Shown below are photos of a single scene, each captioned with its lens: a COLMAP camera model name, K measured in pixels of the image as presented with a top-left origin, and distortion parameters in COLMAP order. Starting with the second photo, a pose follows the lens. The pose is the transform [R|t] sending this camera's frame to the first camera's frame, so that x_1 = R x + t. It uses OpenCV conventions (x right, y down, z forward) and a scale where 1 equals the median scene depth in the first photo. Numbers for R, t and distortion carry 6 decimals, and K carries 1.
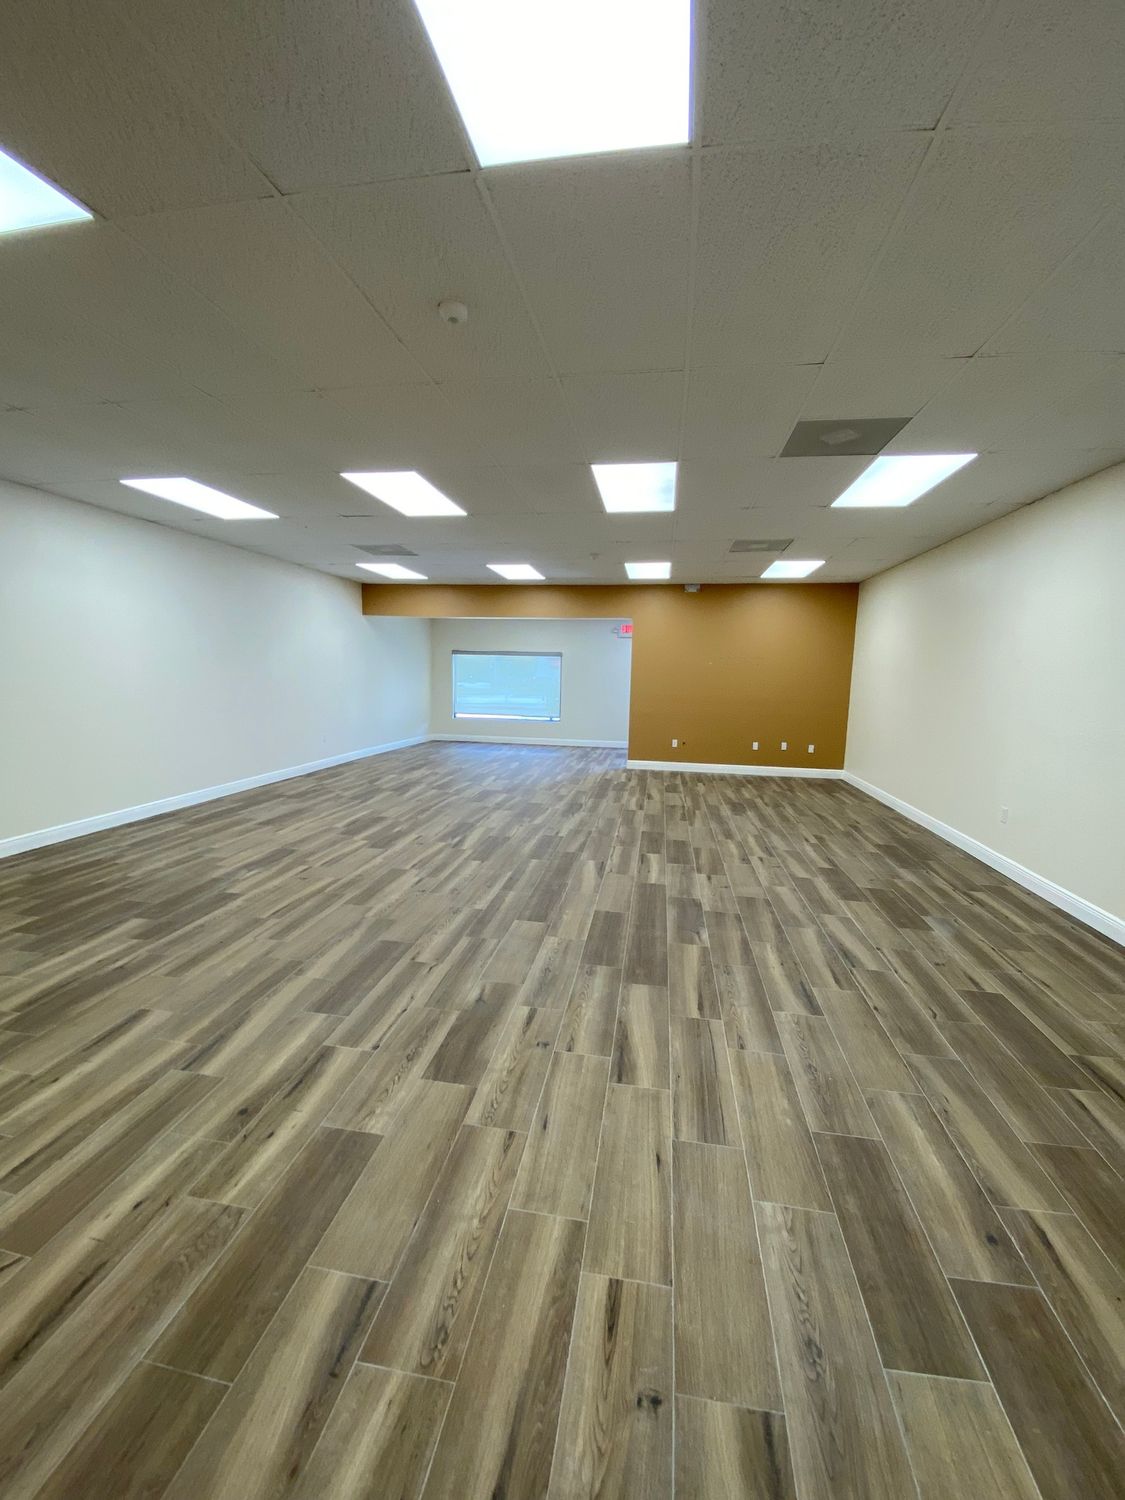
lens RADIAL K [[607.1, 0, 562.5], [0, 607.1, 750.0], [0, 0, 1]] dist [0.016227, -0.019358]
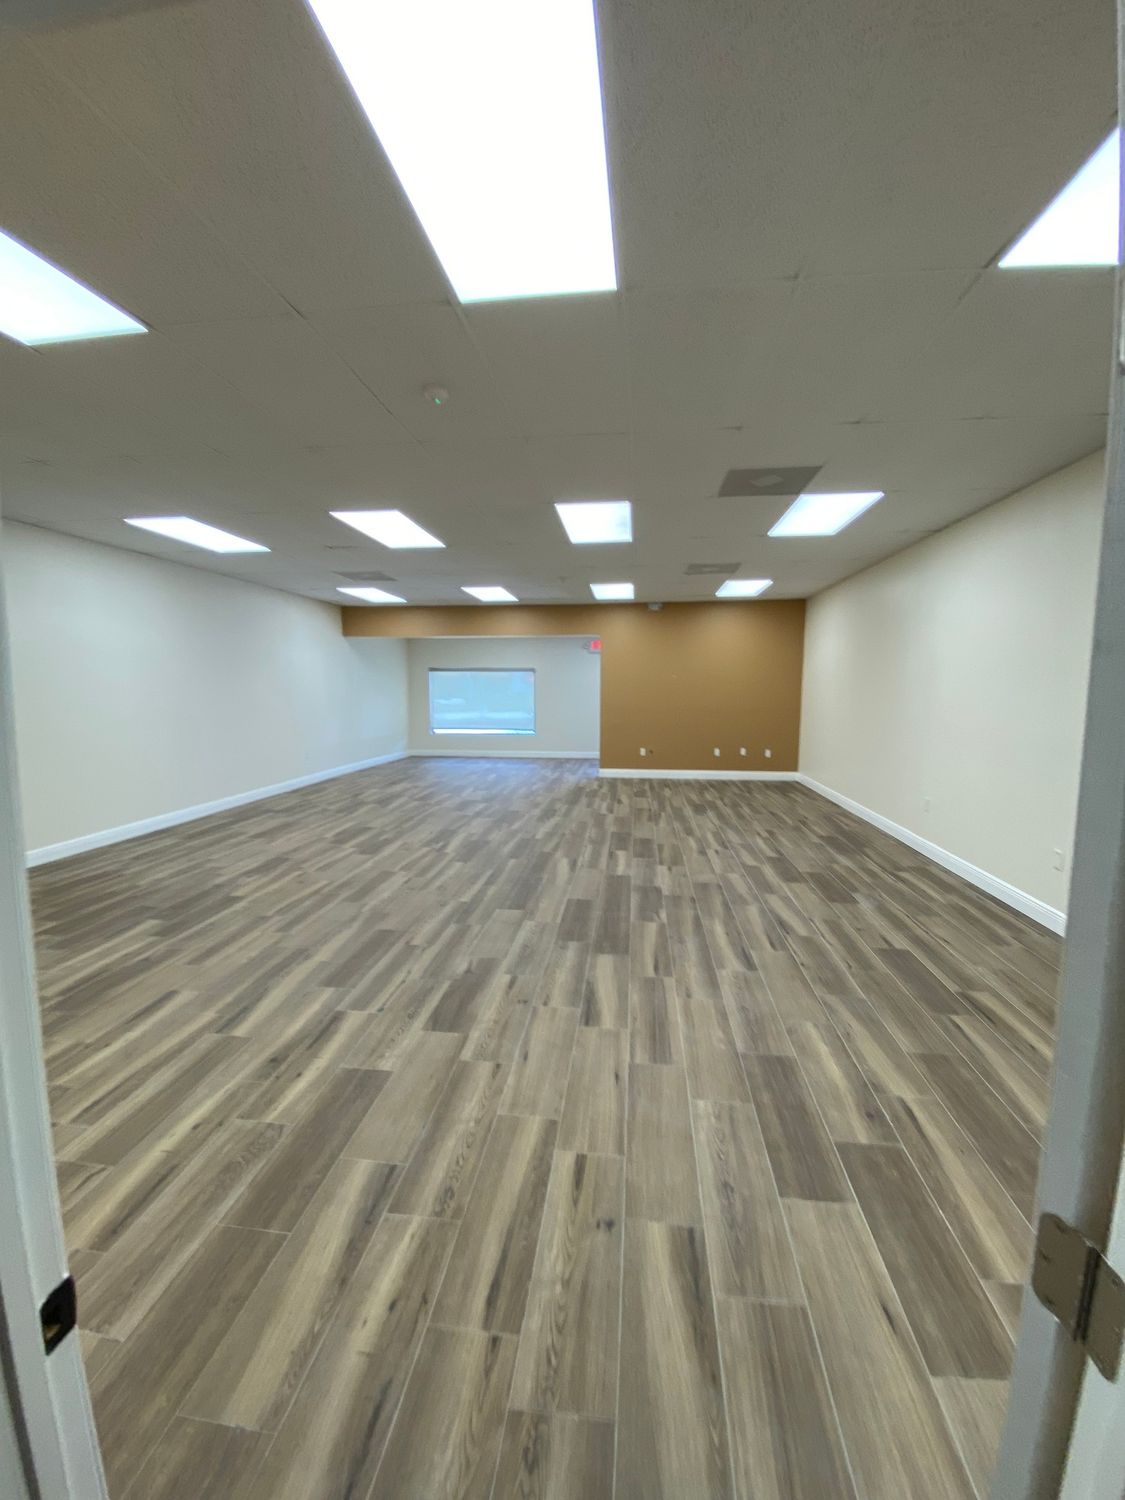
lens RADIAL K [[607.1, 0, 562.5], [0, 607.1, 750.0], [0, 0, 1]] dist [0.016227, -0.019358]
pose [[0.998901, -0.025959, 0.039028, 0.011222], [0.026861, 0.999380, -0.022753, 0.022626], [-0.038414, 0.023776, 0.998979, -0.202713]]
